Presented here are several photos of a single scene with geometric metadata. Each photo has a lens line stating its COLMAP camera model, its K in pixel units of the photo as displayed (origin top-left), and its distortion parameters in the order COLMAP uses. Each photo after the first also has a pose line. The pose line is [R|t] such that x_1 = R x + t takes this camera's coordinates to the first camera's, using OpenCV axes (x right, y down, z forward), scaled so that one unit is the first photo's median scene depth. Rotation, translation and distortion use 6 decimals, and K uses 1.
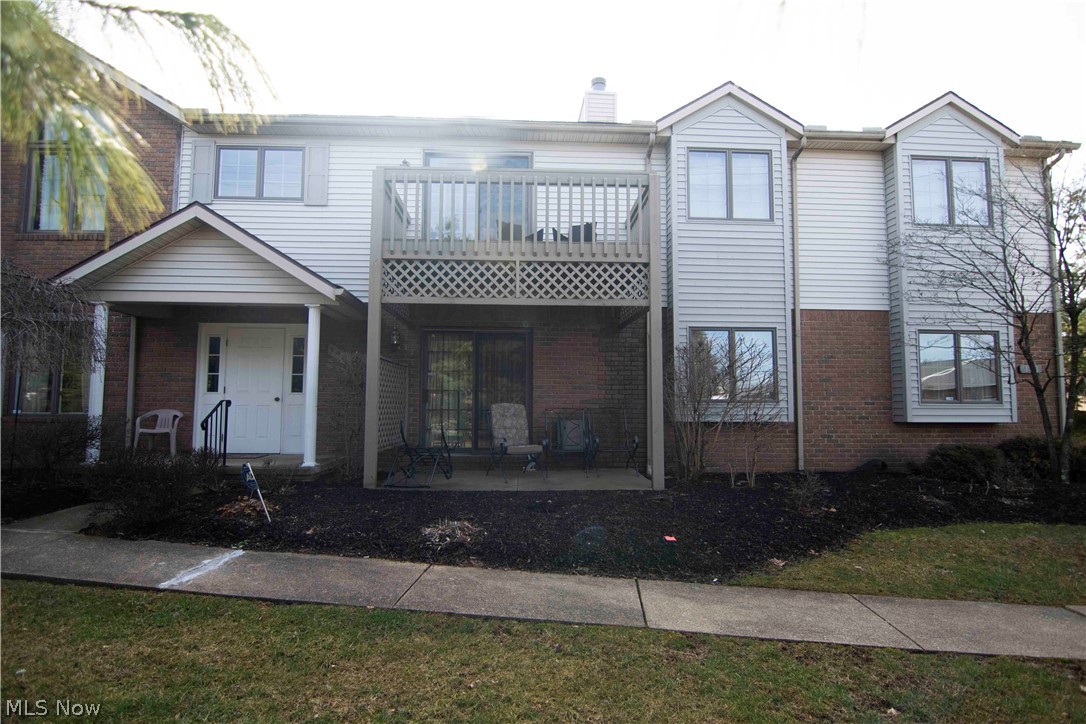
lens RADIAL K [[461.6, 0, 542.6], [0, 461.6, 368.3], [0, 0, 1]] dist [-0.015844, -0.000353]
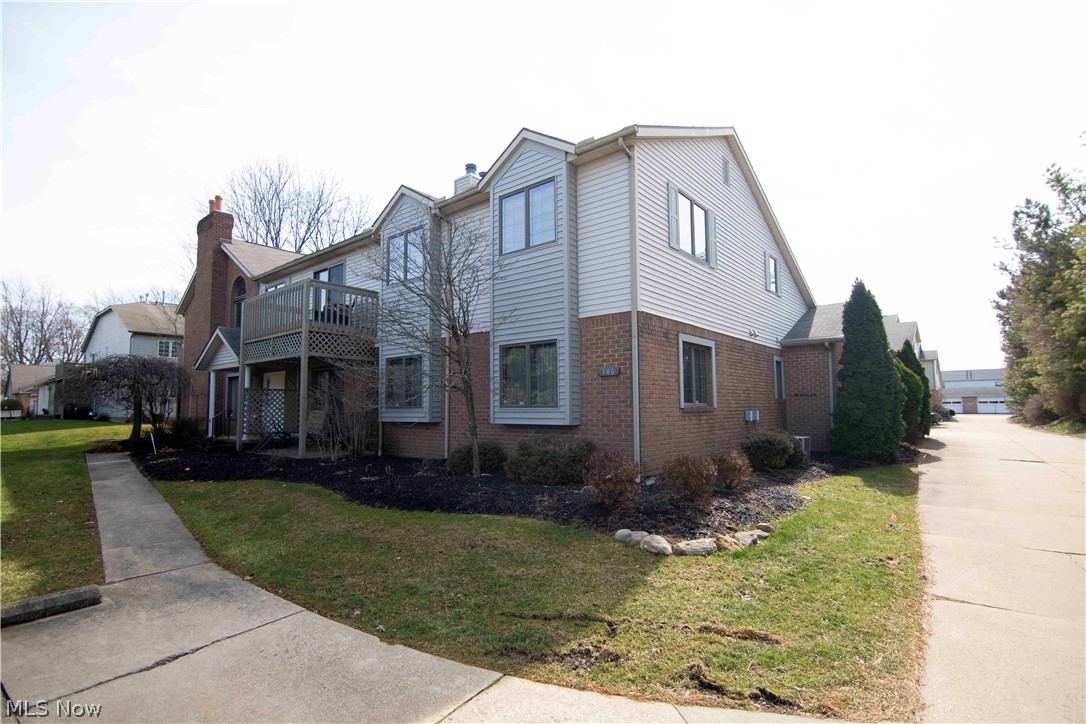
lens RADIAL K [[525.5, 0, 544.1], [0, 525.5, 364.3], [0, 0, 1]] dist [-0.005742, -0.010427]
pose [[0.737665, -0.065160, -0.672015, 1.760545], [0.058409, 0.997759, -0.032630, 0.015165], [0.672635, -0.015182, 0.739818, 0.066423]]
